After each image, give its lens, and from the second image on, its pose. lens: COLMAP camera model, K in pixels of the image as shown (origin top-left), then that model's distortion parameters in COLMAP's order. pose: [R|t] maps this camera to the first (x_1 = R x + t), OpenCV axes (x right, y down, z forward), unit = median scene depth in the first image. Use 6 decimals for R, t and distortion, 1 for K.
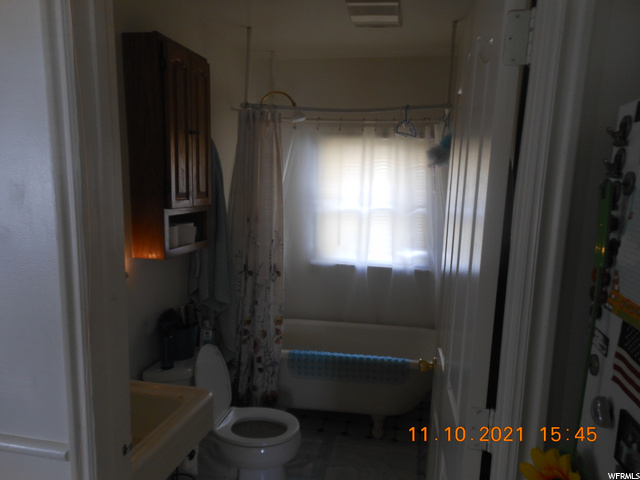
lens RADIAL K [[476.4, 0, 329.9], [0, 476.4, 244.4], [0, 0, 1]] dist [0.057334, 0.000355]
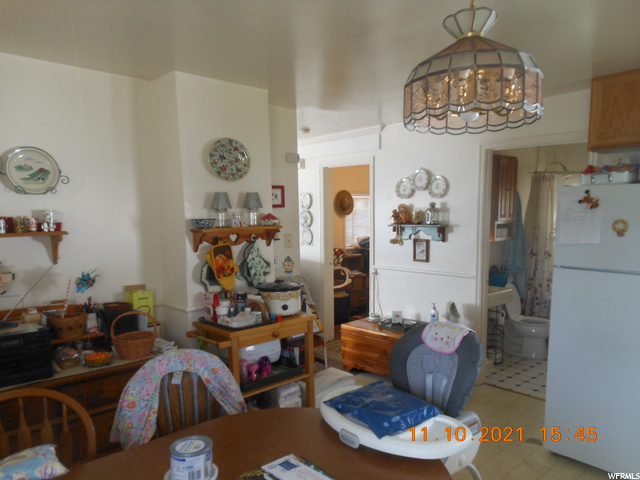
lens RADIAL K [[476.4, 0, 329.9], [0, 476.4, 244.4], [0, 0, 1]] dist [0.057334, 0.000355]
pose [[0.814654, 0.033056, -0.579005, 0.311889], [-0.063897, 0.997412, -0.032959, 0.142422], [0.576417, 0.063847, 0.814657, -1.176001]]
